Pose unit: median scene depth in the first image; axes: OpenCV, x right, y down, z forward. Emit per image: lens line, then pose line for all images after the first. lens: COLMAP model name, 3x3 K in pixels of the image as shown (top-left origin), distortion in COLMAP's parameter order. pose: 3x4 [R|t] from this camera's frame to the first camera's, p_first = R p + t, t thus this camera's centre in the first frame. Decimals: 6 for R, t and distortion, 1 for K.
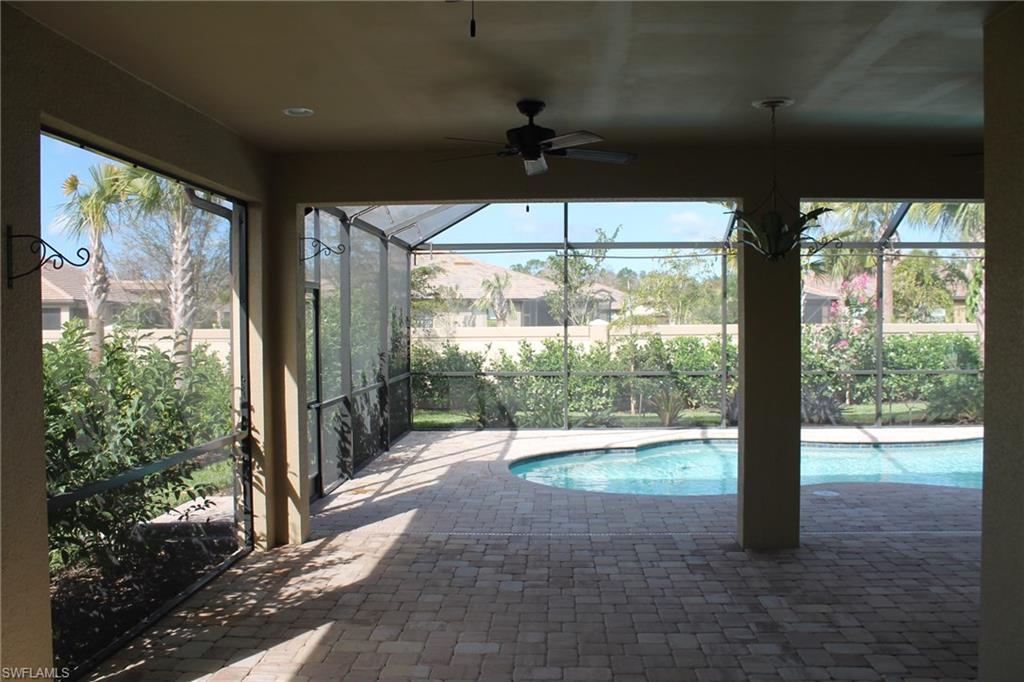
lens RADIAL K [[865.7, 0, 509.7], [0, 865.7, 340.4], [0, 0, 1]] dist [-0.079936, 0.019873]
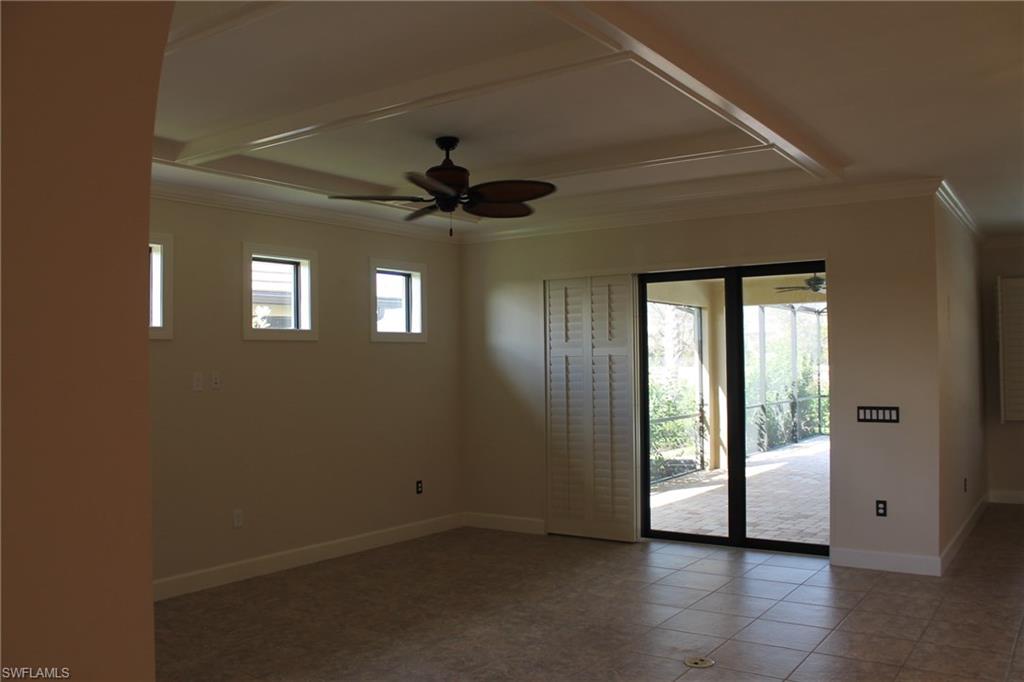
lens RADIAL K [[865.7, 0, 513.8], [0, 865.7, 338.4], [0, 0, 1]] dist [-0.079936, 0.019873]
pose [[0.854696, -0.023478, -0.518598, 0.269519], [-0.001326, 0.998875, -0.047407, 0.013283], [0.519128, 0.041206, 0.853703, -0.710590]]
